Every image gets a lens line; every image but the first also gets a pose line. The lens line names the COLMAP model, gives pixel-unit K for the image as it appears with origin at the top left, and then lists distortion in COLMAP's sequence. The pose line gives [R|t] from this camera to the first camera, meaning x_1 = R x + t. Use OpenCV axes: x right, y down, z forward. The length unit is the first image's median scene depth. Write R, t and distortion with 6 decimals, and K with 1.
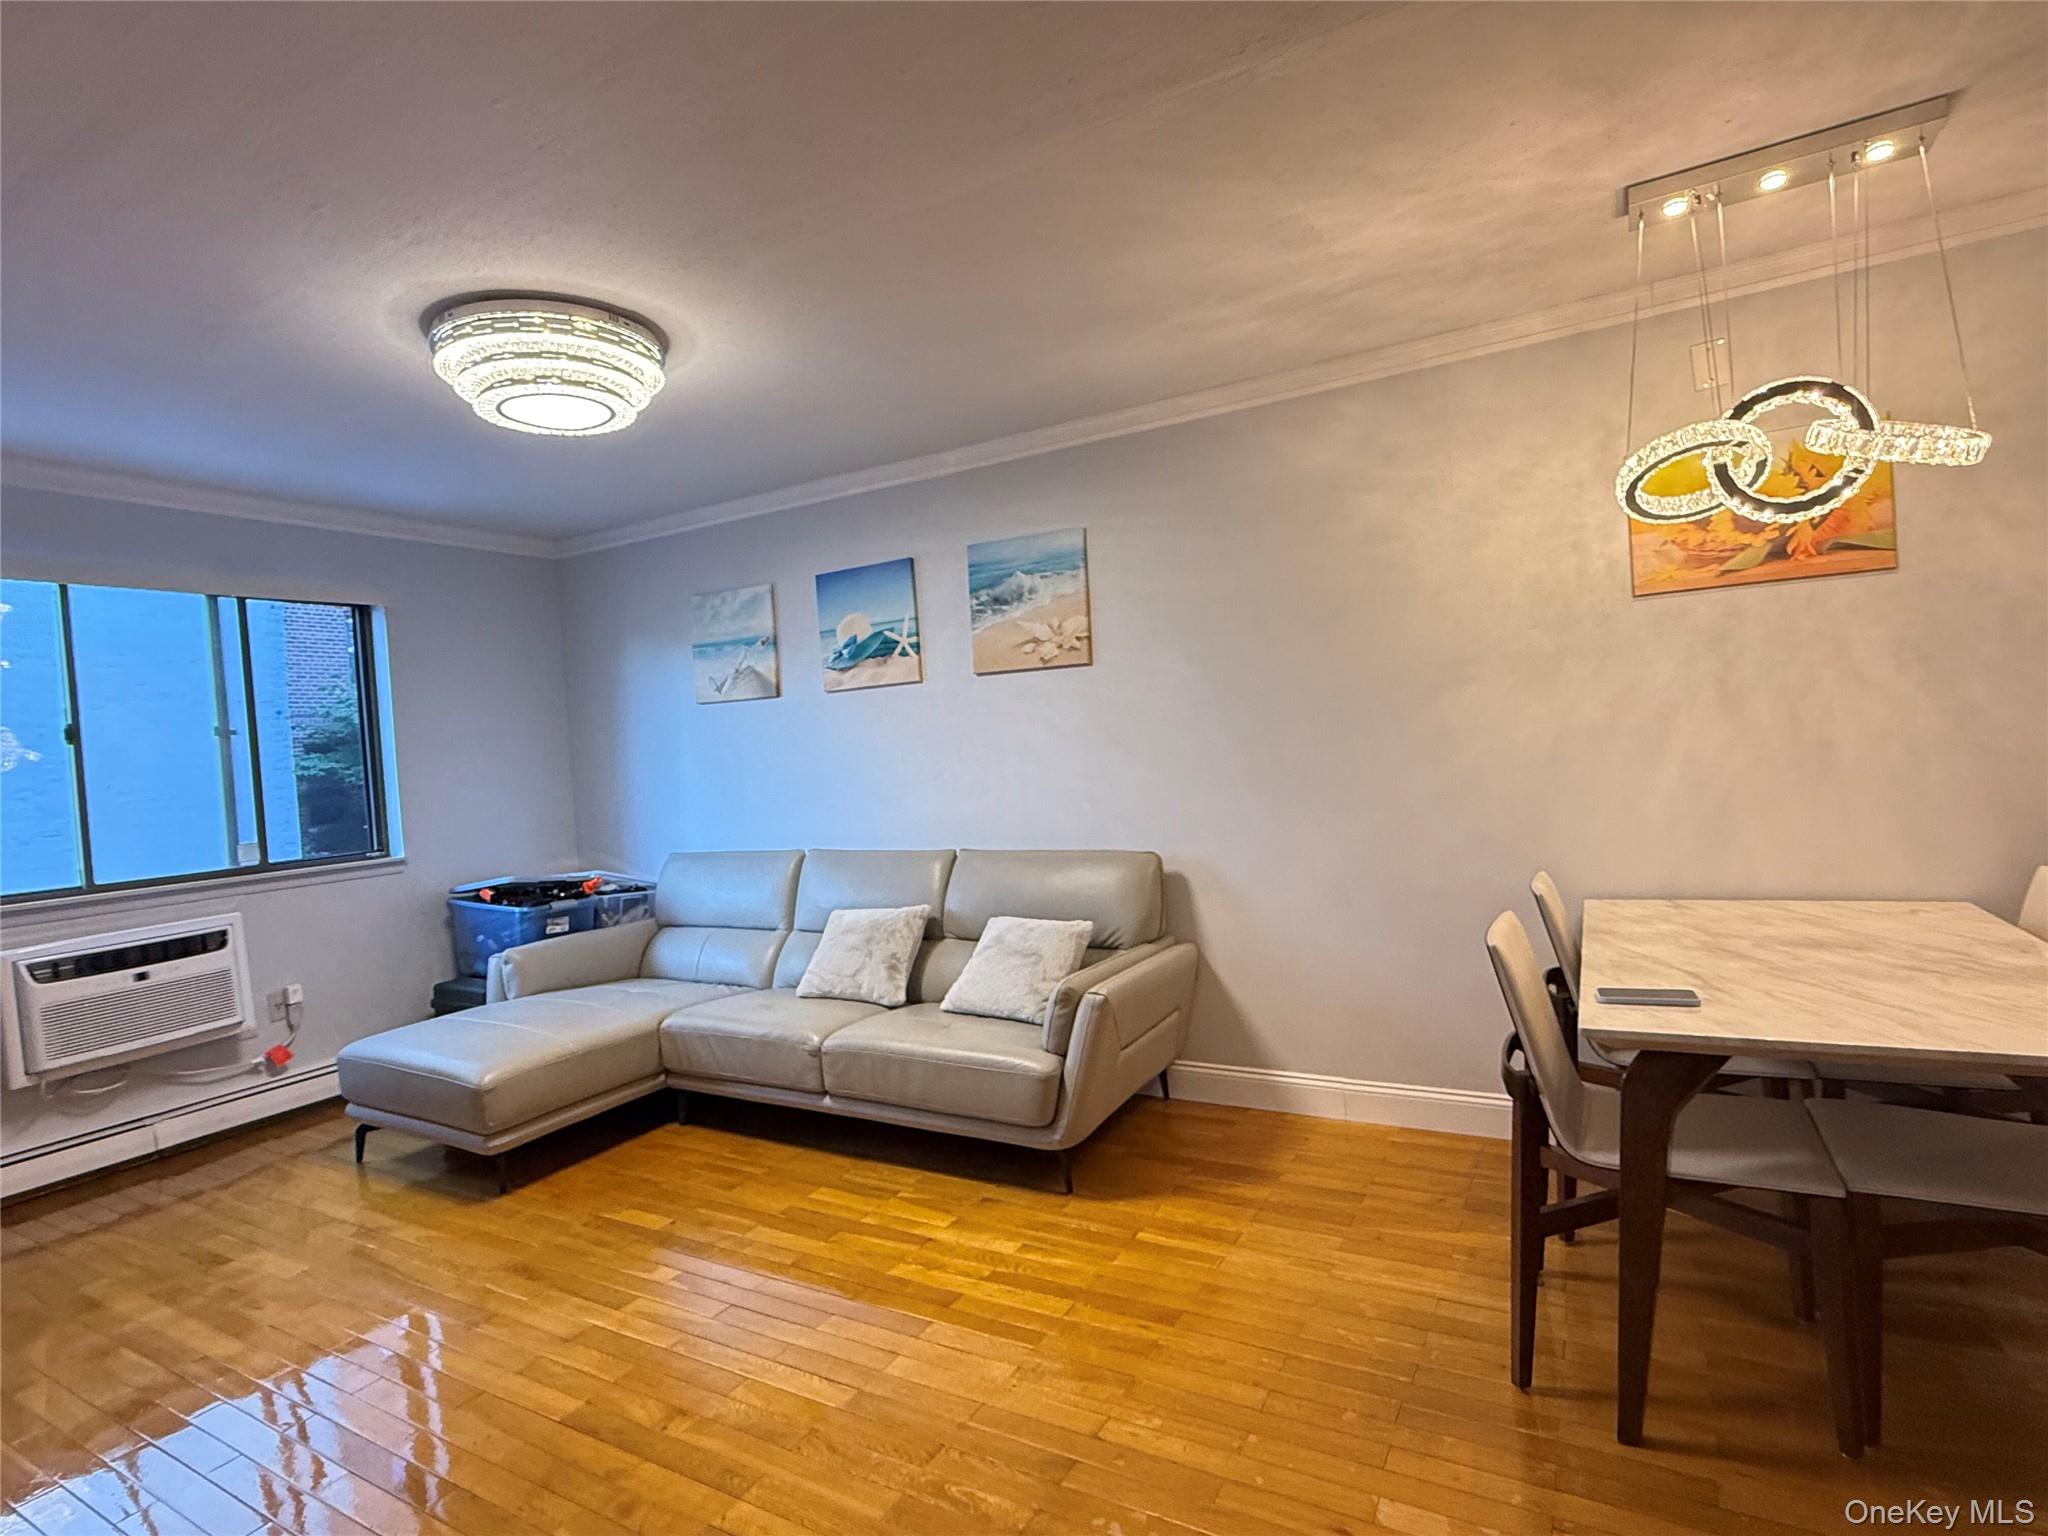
lens RADIAL K [[1030.8, 0, 1017.2], [0, 1030.8, 762.6], [0, 0, 1]] dist [-0.006585, 0.002137]
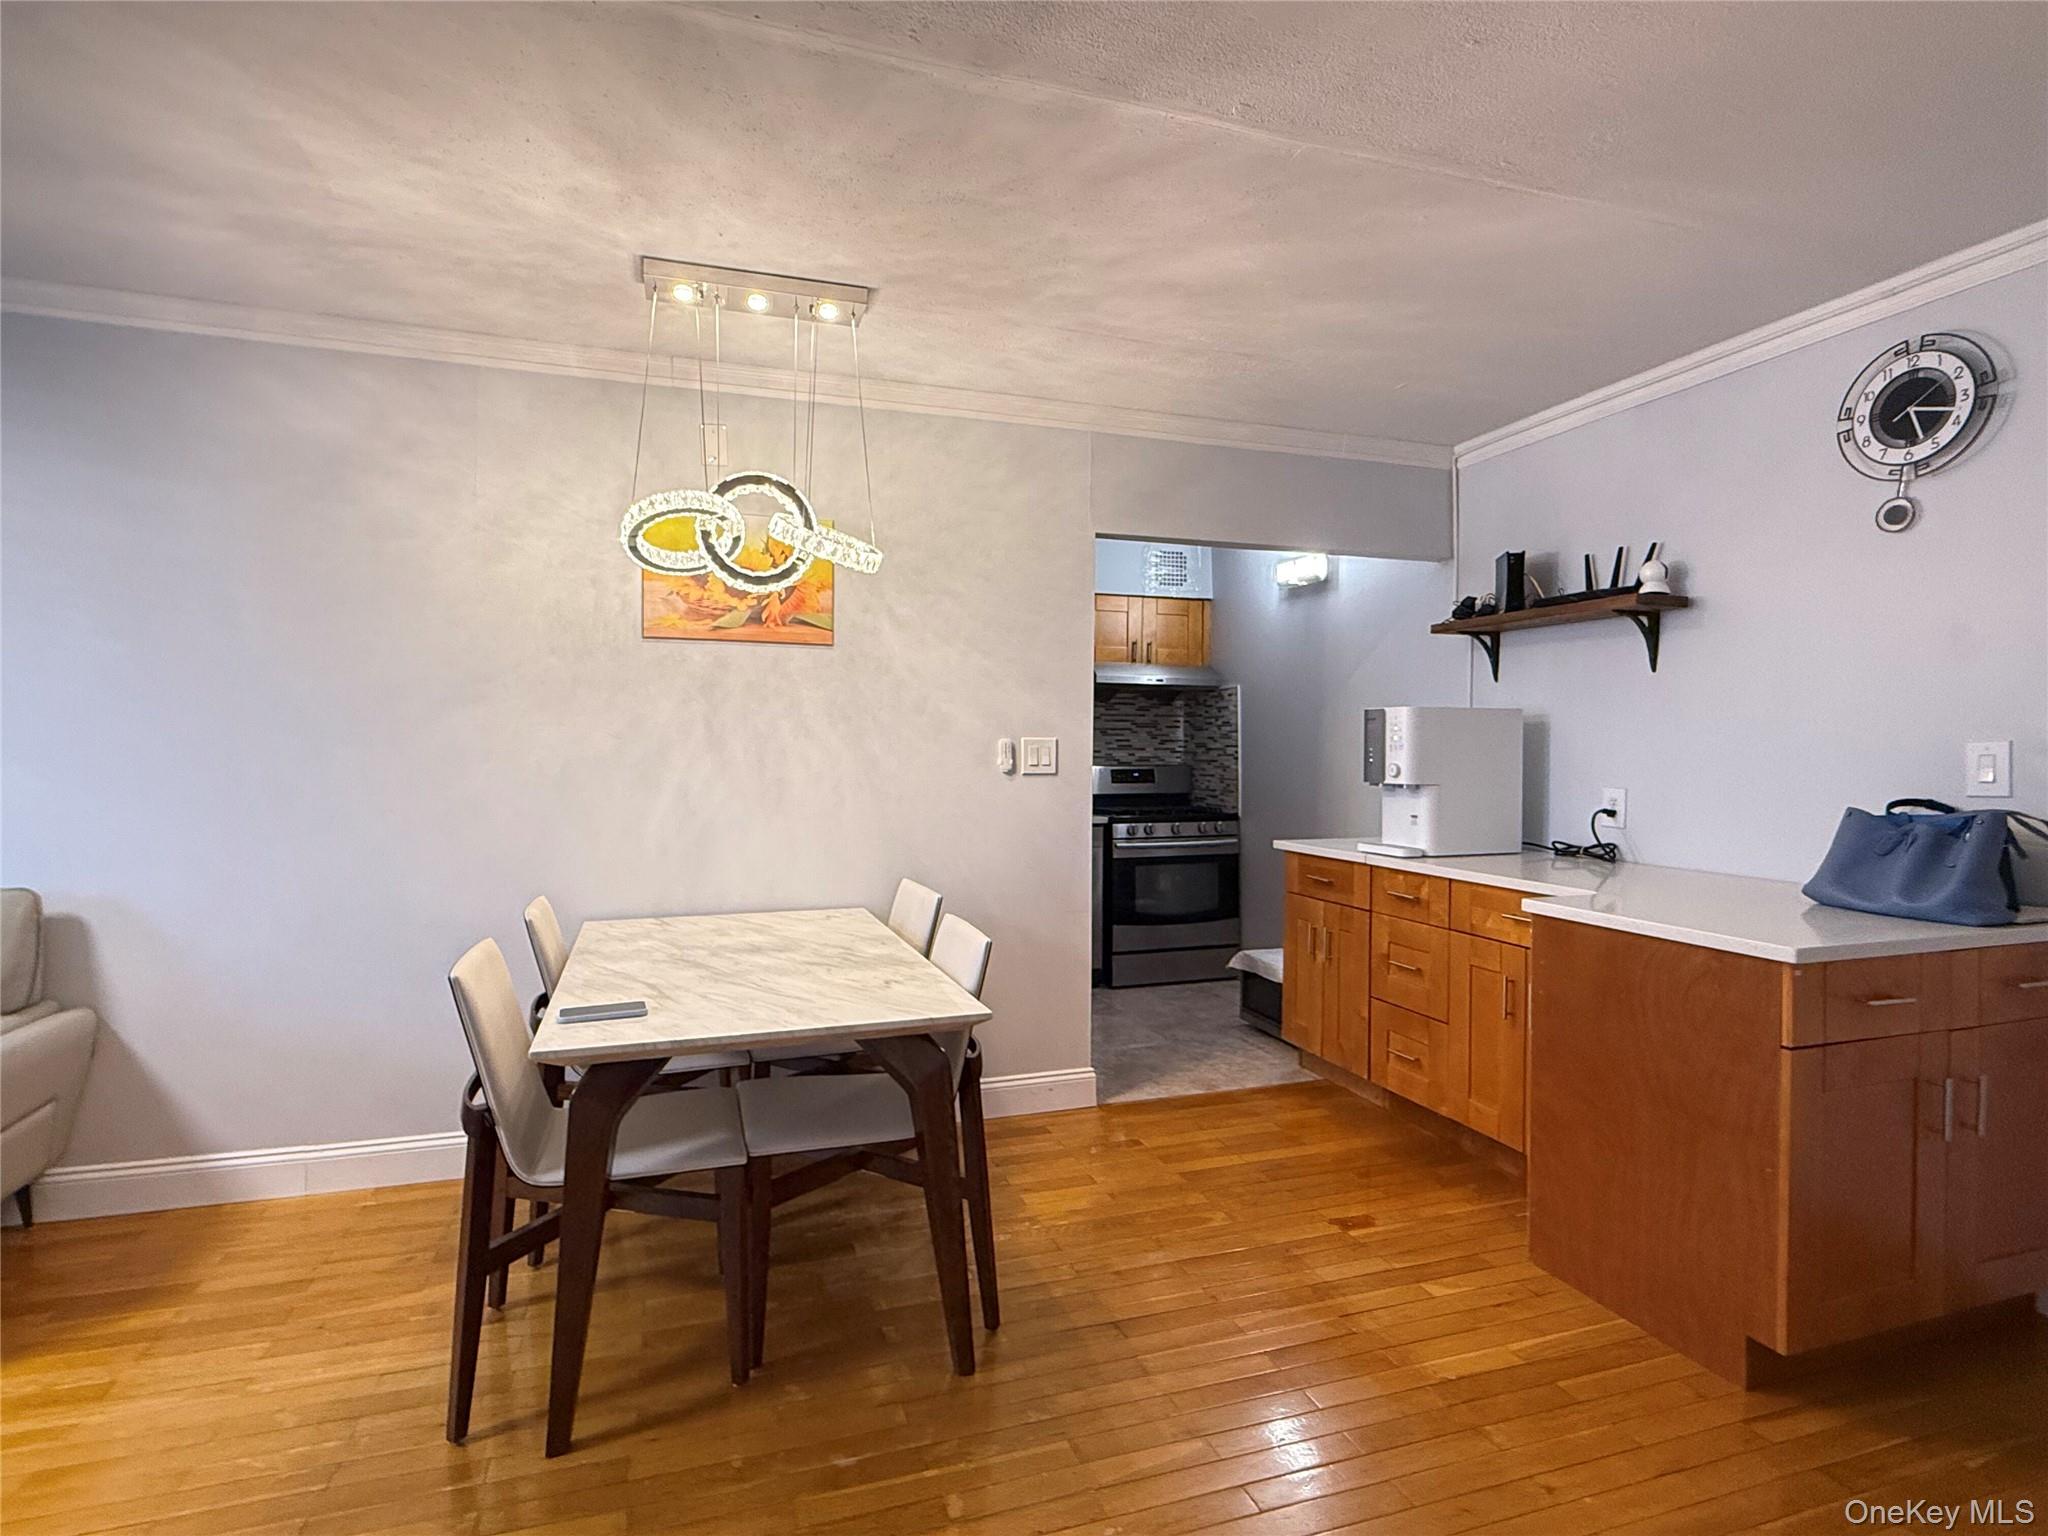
lens RADIAL K [[1030.8, 0, 1017.8], [0, 1030.8, 771.0], [0, 0, 1]] dist [-0.006585, 0.002137]
pose [[0.661639, 0.054246, 0.747858, 0.072645], [-0.041247, 0.998503, -0.035935, 0.001221], [-0.748687, -0.007071, 0.662886, -0.012582]]
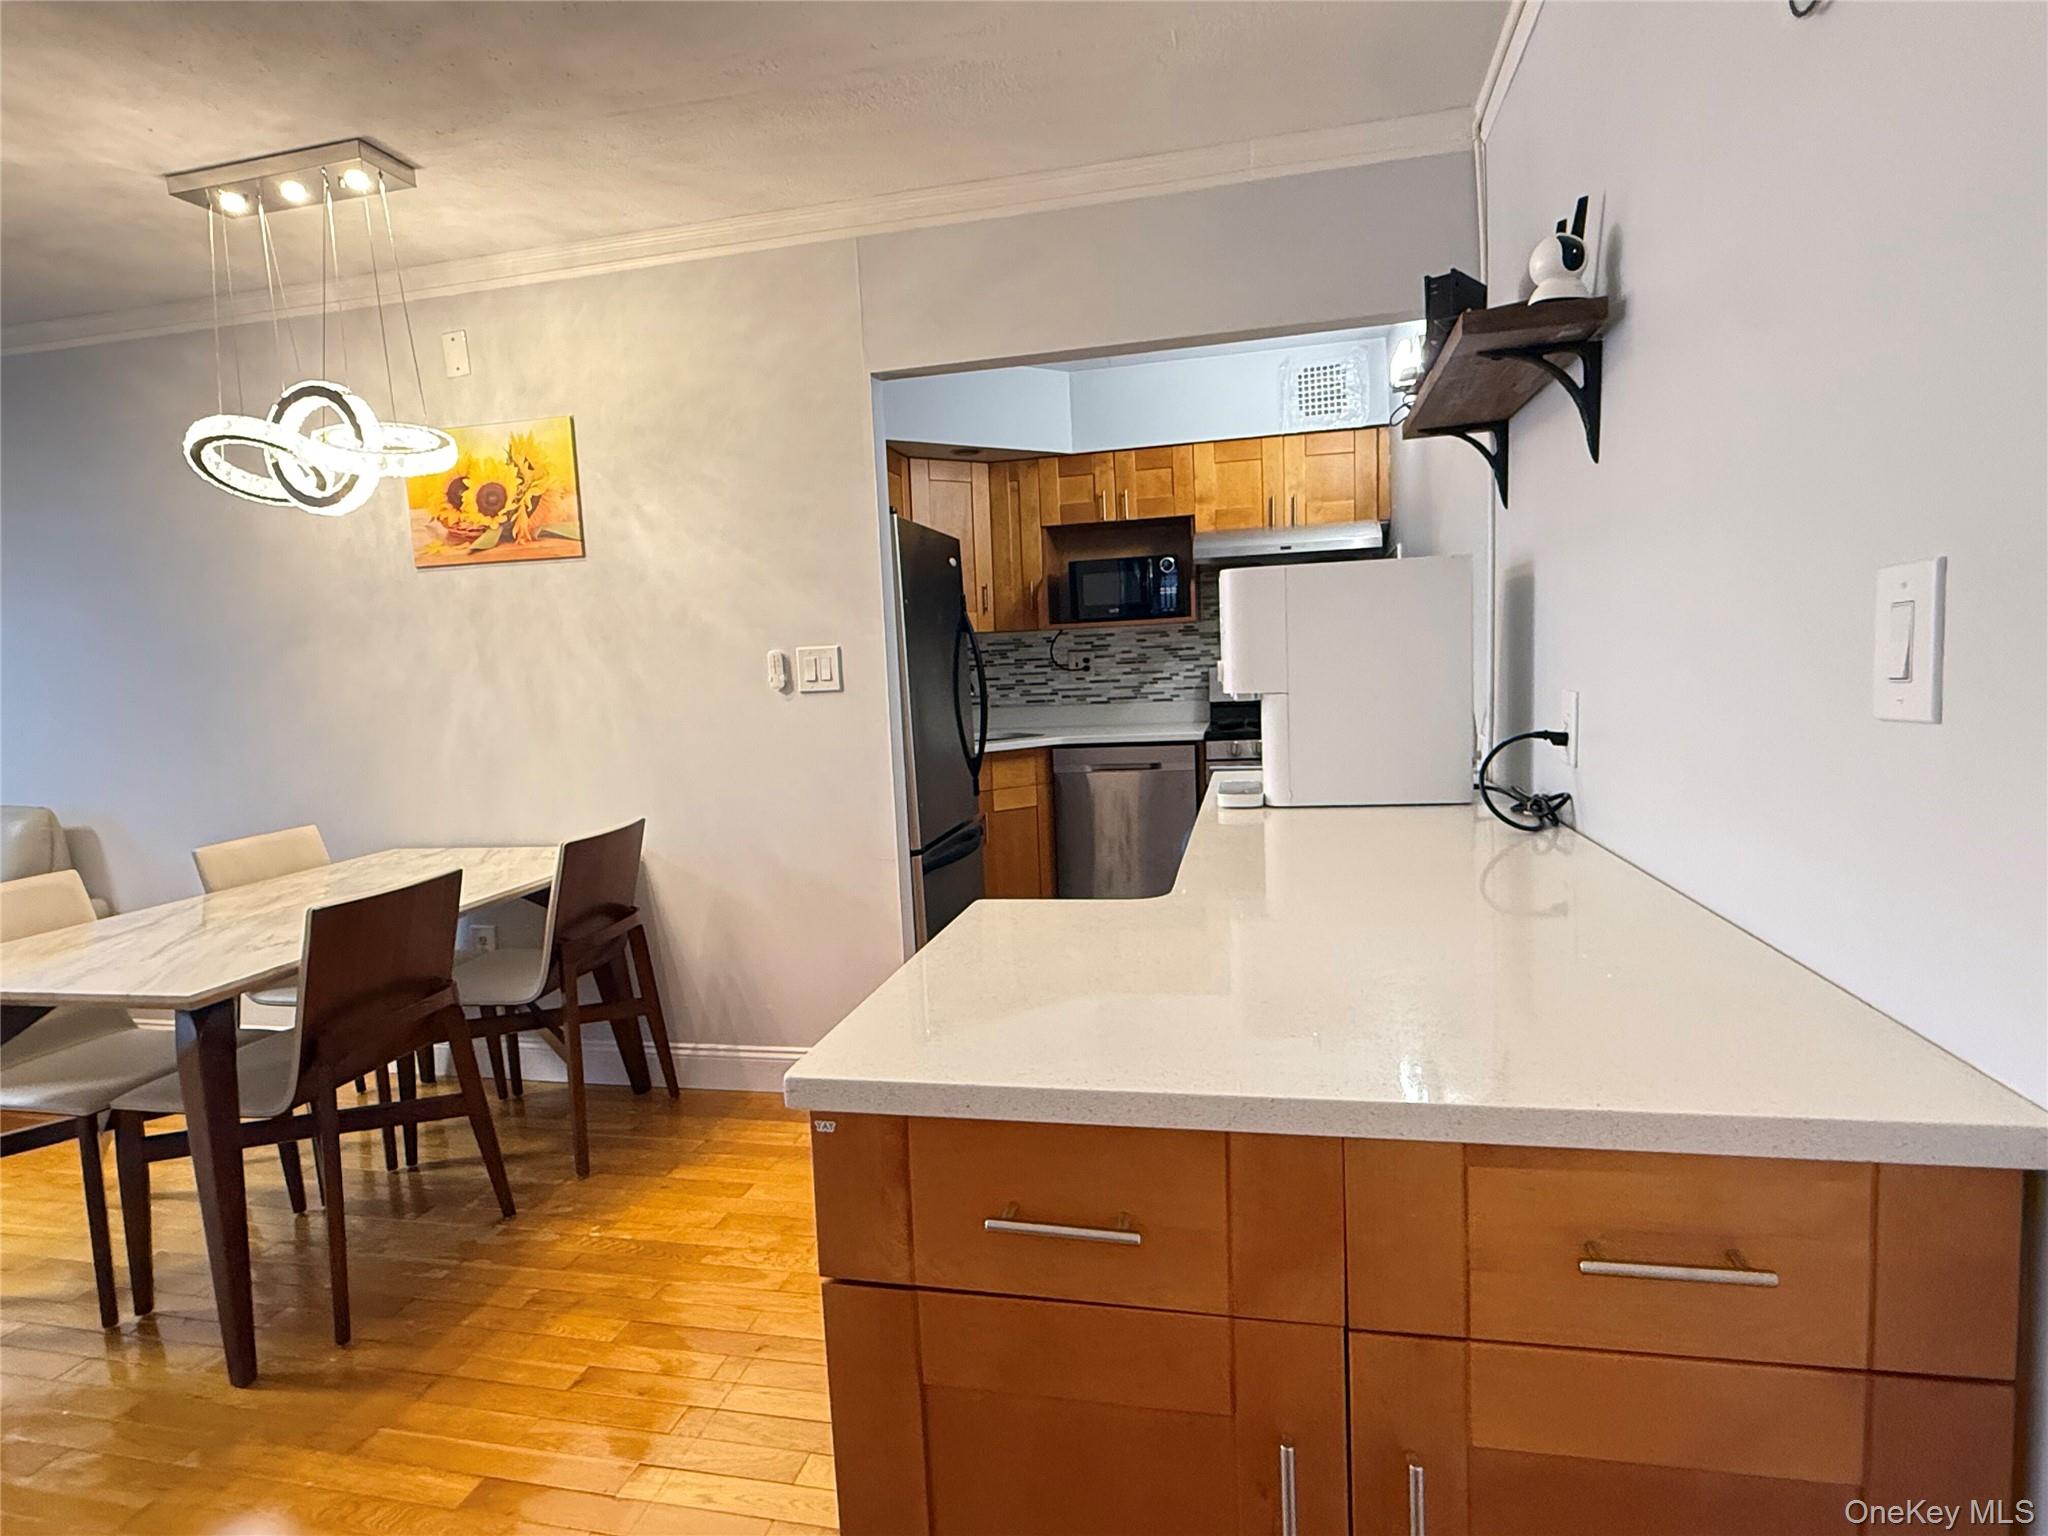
lens RADIAL K [[1064.6, 0, 1022.7], [0, 1064.6, 771.3], [0, 0, 1]] dist [0.002940, 0.000154]
pose [[0.954849, -0.007489, 0.296996, 1.053339], [-0.016131, 0.996900, 0.077002, -0.054842], [-0.296652, -0.078316, 0.951769, -0.318781]]
